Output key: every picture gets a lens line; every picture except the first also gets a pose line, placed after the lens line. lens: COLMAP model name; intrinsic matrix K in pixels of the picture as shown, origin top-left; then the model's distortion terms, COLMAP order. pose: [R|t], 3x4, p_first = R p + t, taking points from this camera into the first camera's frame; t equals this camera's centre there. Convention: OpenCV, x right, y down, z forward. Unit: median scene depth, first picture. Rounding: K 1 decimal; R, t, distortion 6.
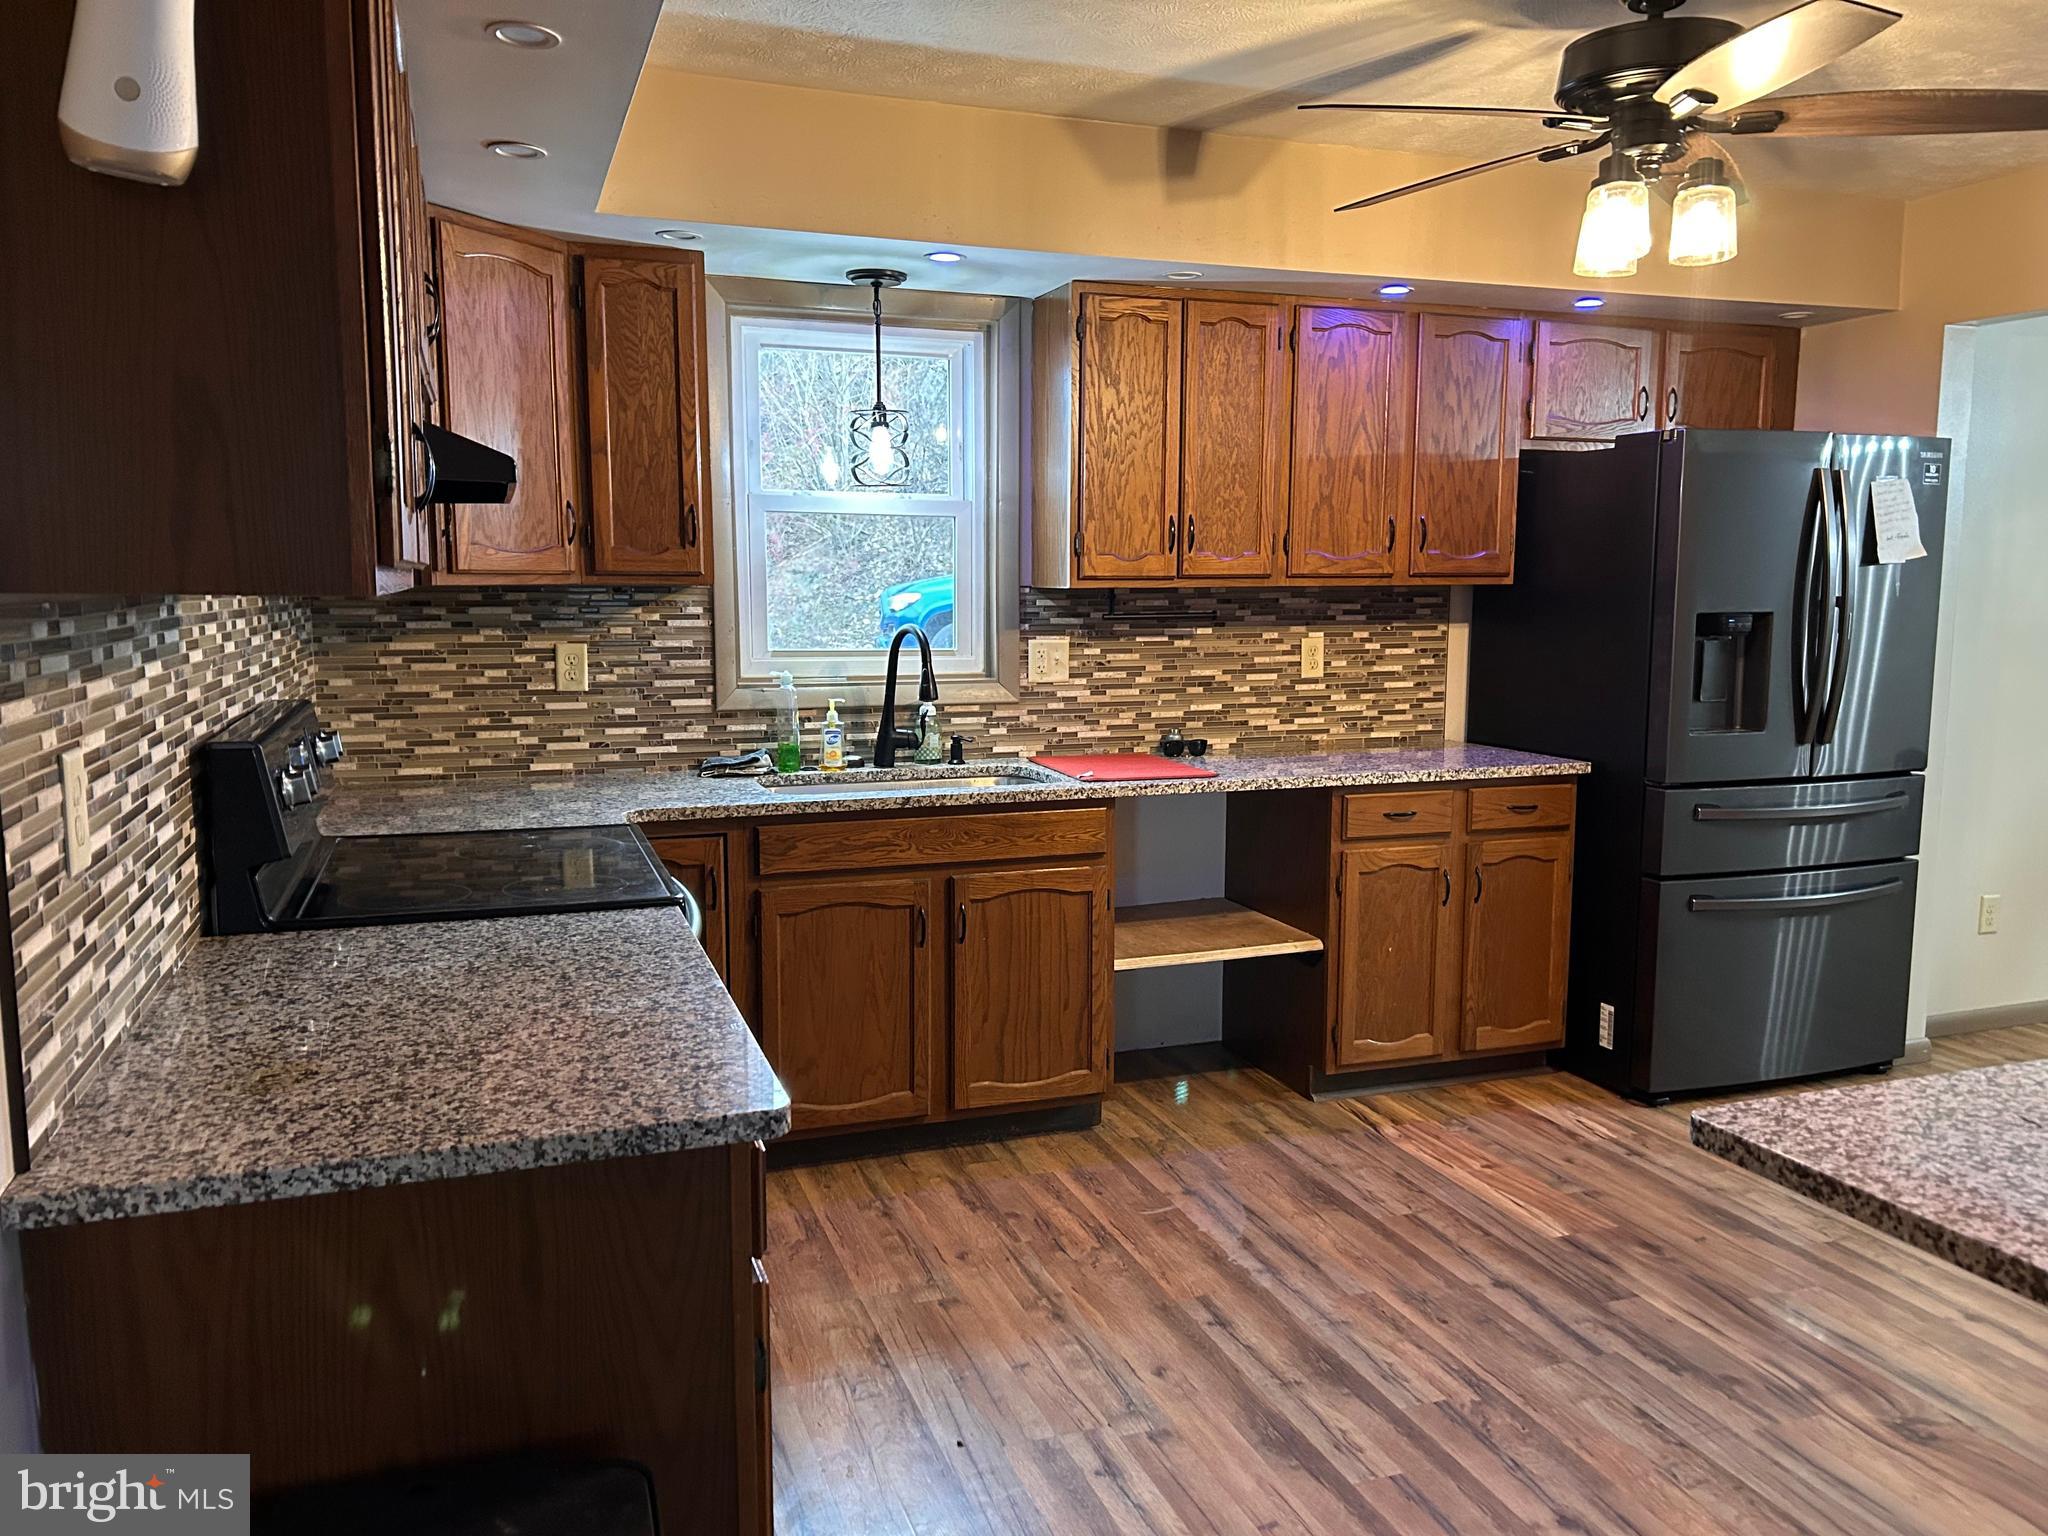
lens RADIAL K [[1528.3, 0, 1034.3], [0, 1528.3, 779.5], [0, 0, 1]] dist [0.065883, -0.077392]
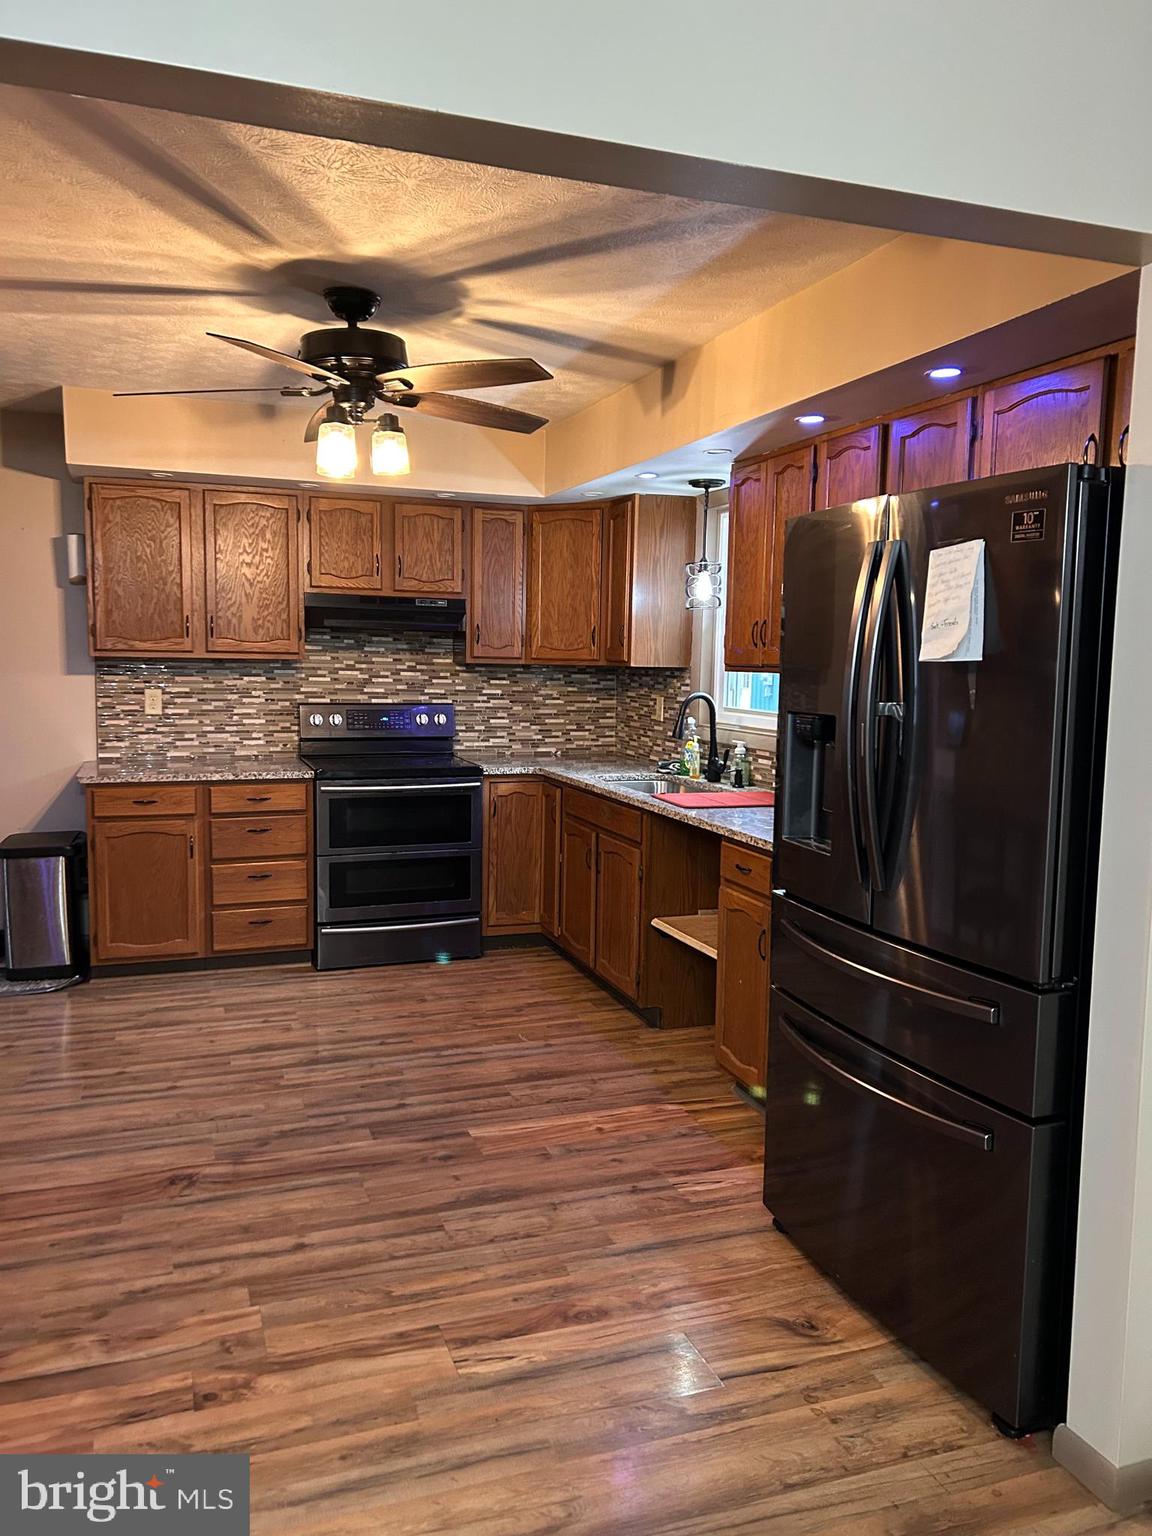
lens RADIAL K [[1146.3, 0, 565.4], [0, 1146.3, 772.4], [0, 0, 1]] dist [0.065883, -0.077392]
pose [[-0.003304, 0.103968, -0.994575, 1.198656], [-0.144995, 0.984020, 0.103347, -0.130569], [0.989427, 0.144550, 0.011824, 0.912766]]
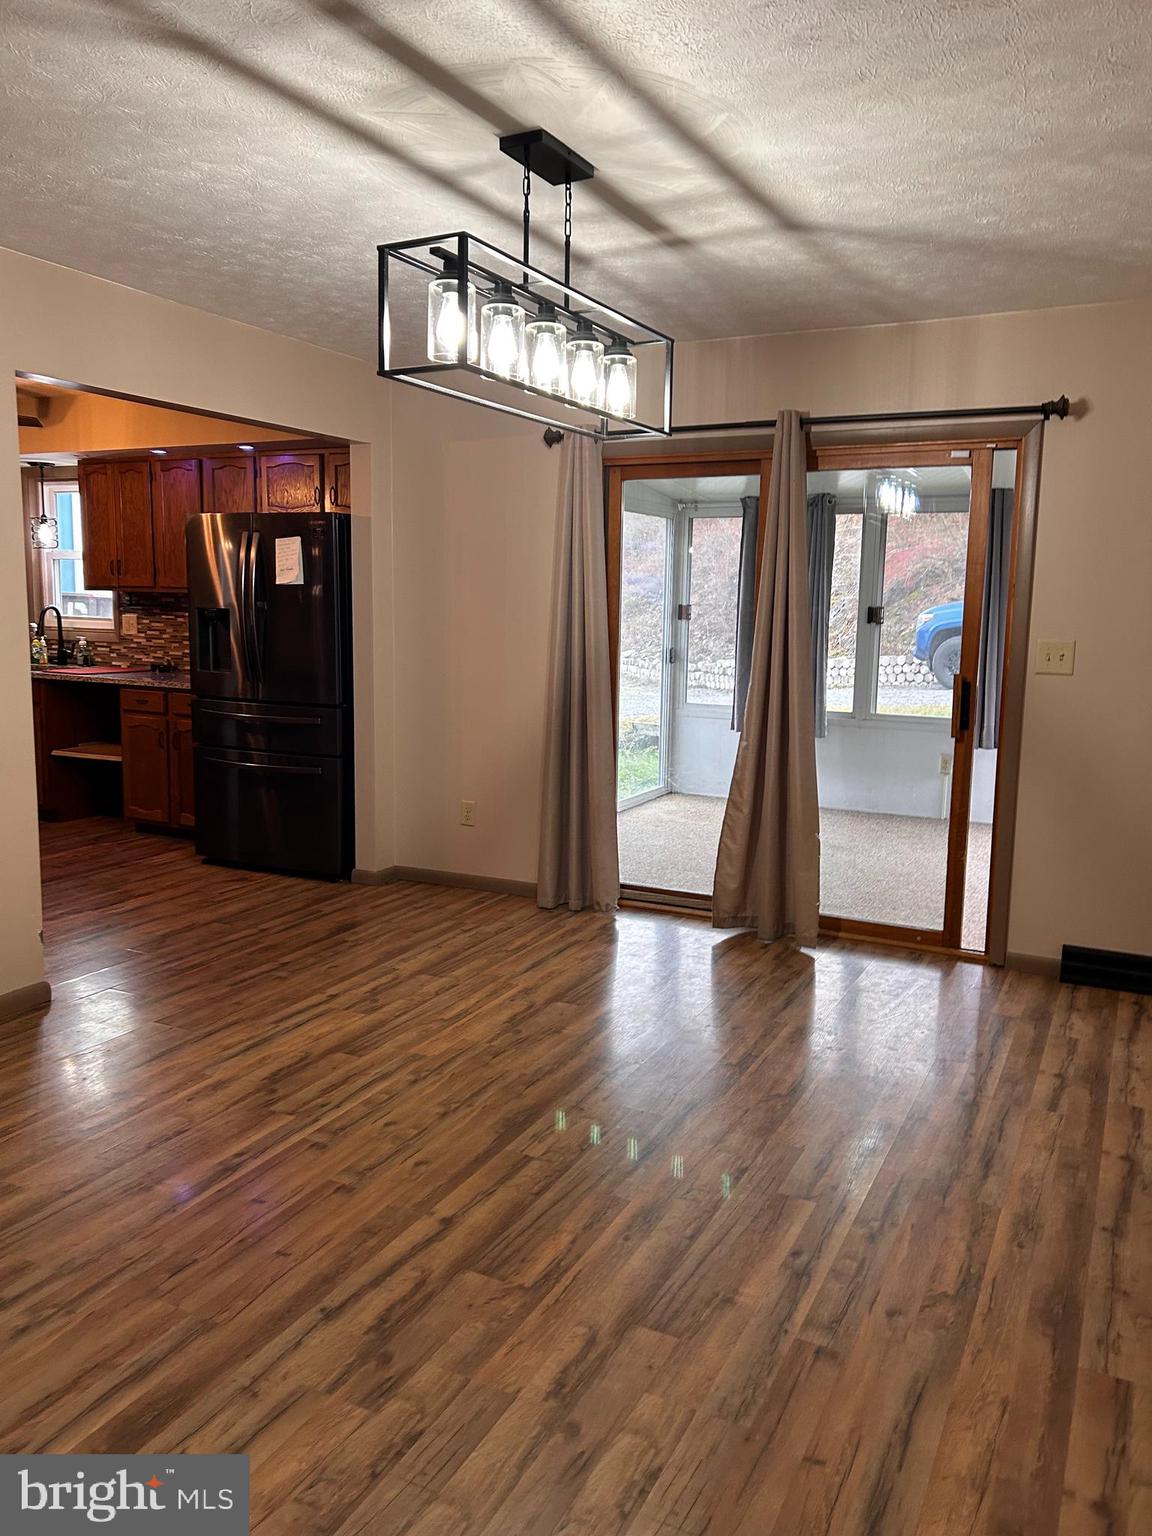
lens RADIAL K [[1146.3, 0, 586.6], [0, 1146.3, 765.0], [0, 0, 1]] dist [0.065883, -0.077392]
pose [[0.694415, 0.115603, -0.710228, 1.944201], [-0.114659, 0.992176, 0.049388, -0.040995], [0.710381, 0.047138, 0.702237, 0.350128]]
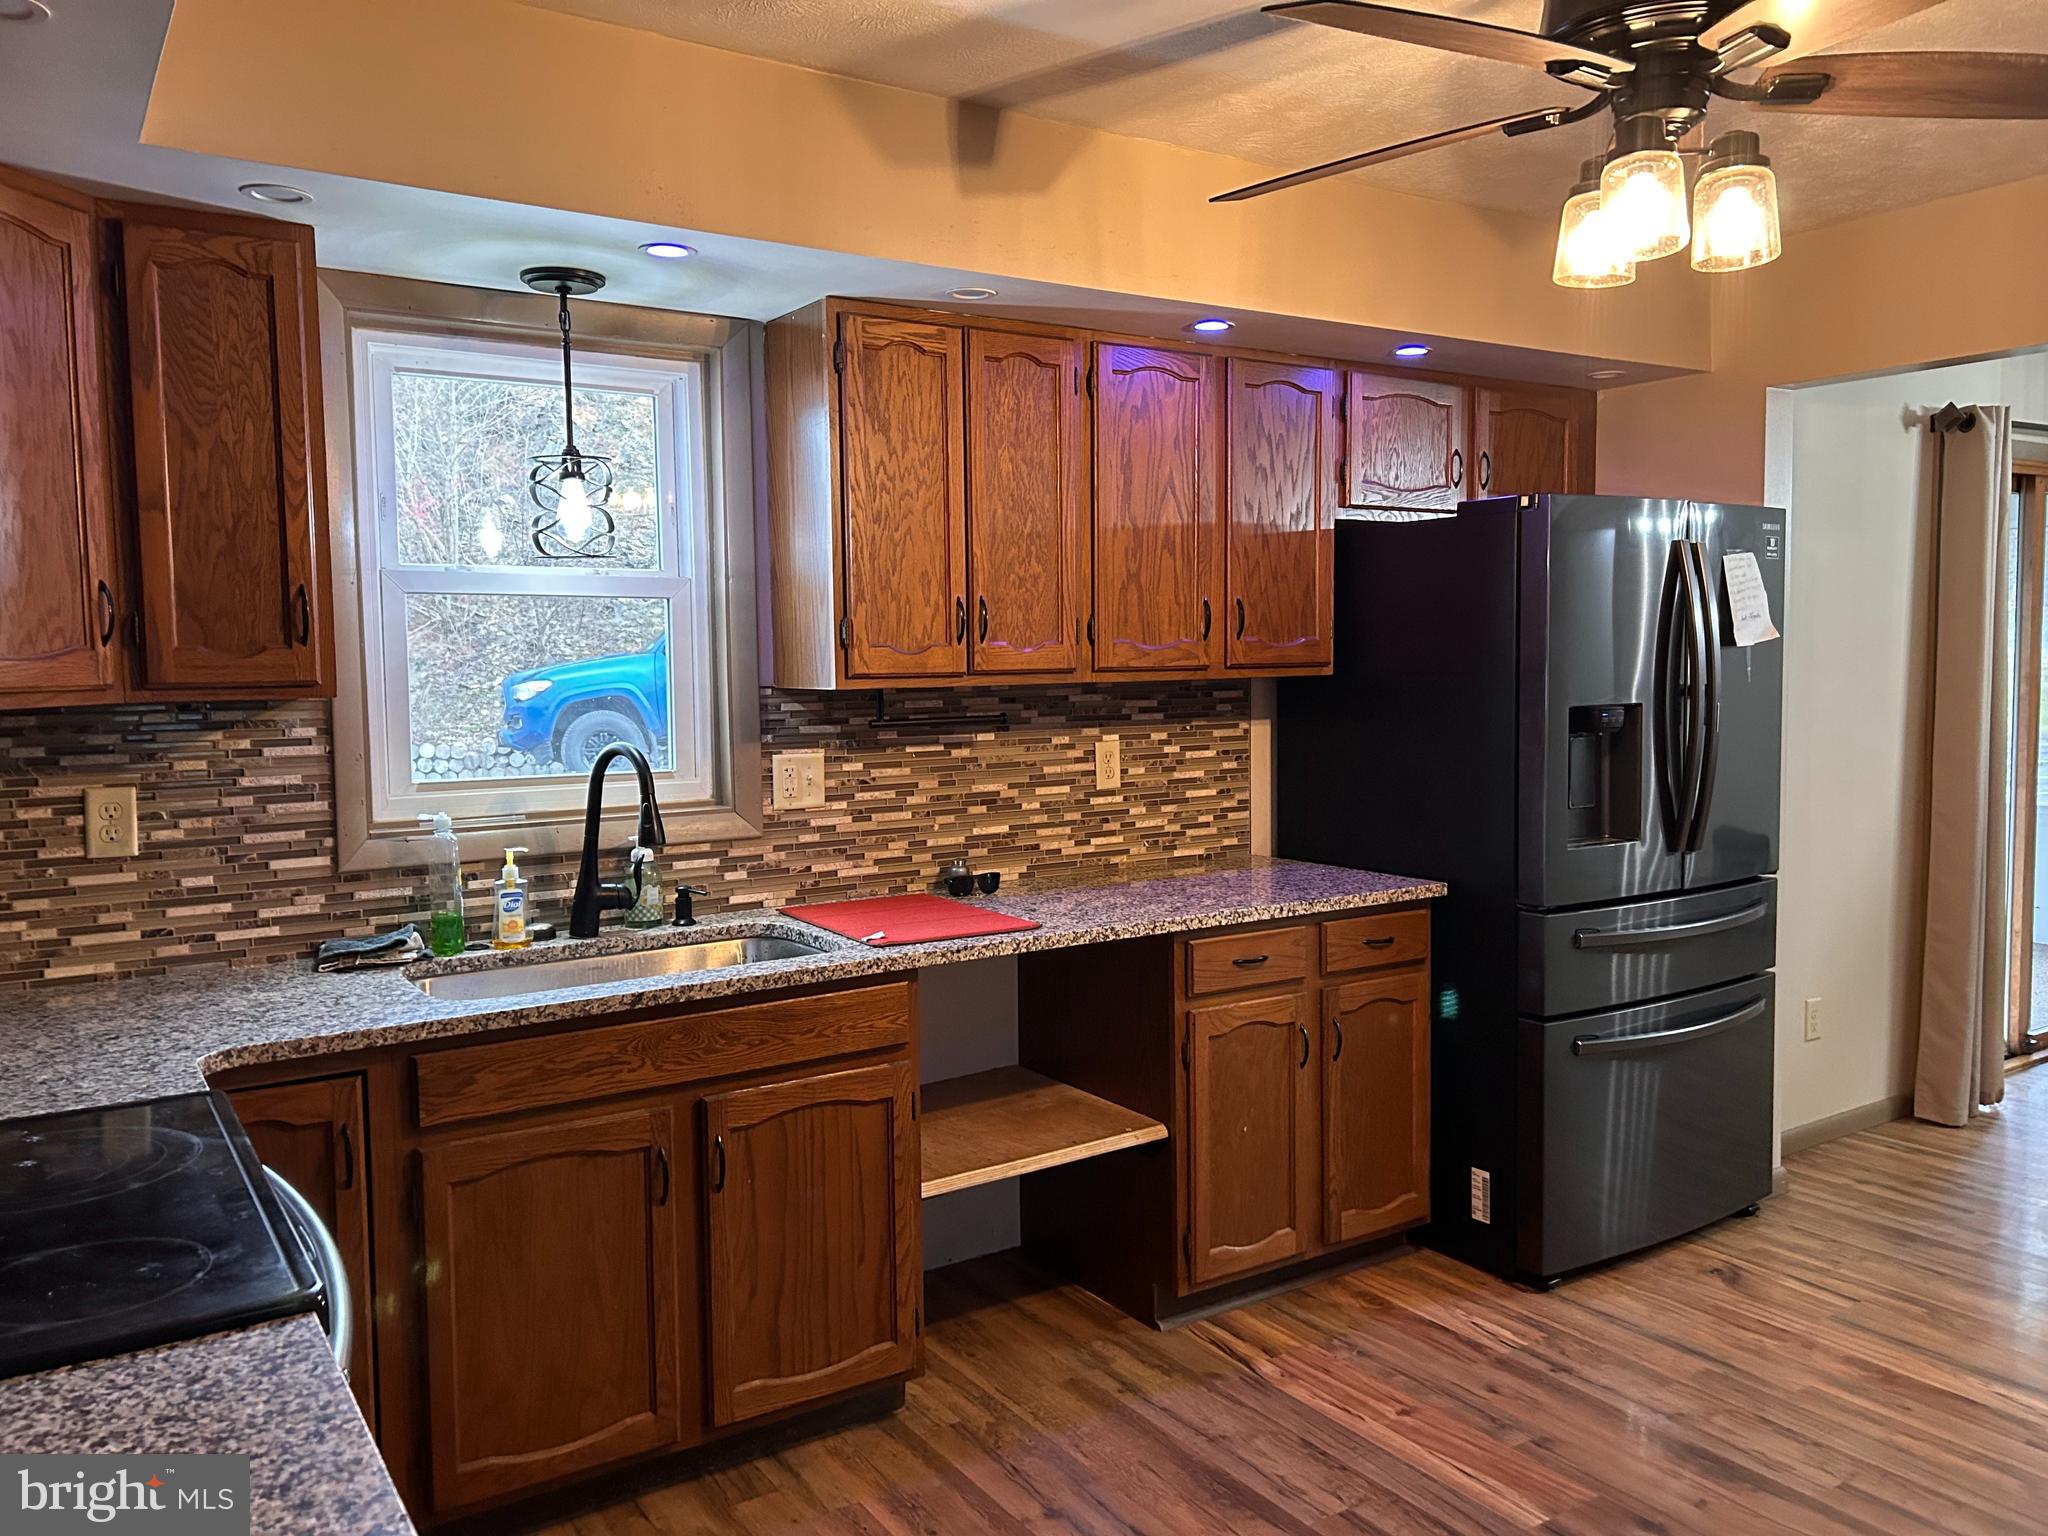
lens RADIAL K [[1528.3, 0, 1009.5], [0, 1528.3, 765.3], [0, 0, 1]] dist [0.065883, -0.077392]
pose [[0.973929, -0.030978, 0.224727, -0.069695], [0.044333, 0.997522, -0.054628, -0.044911], [-0.222478, 0.063167, 0.972889, 0.253207]]
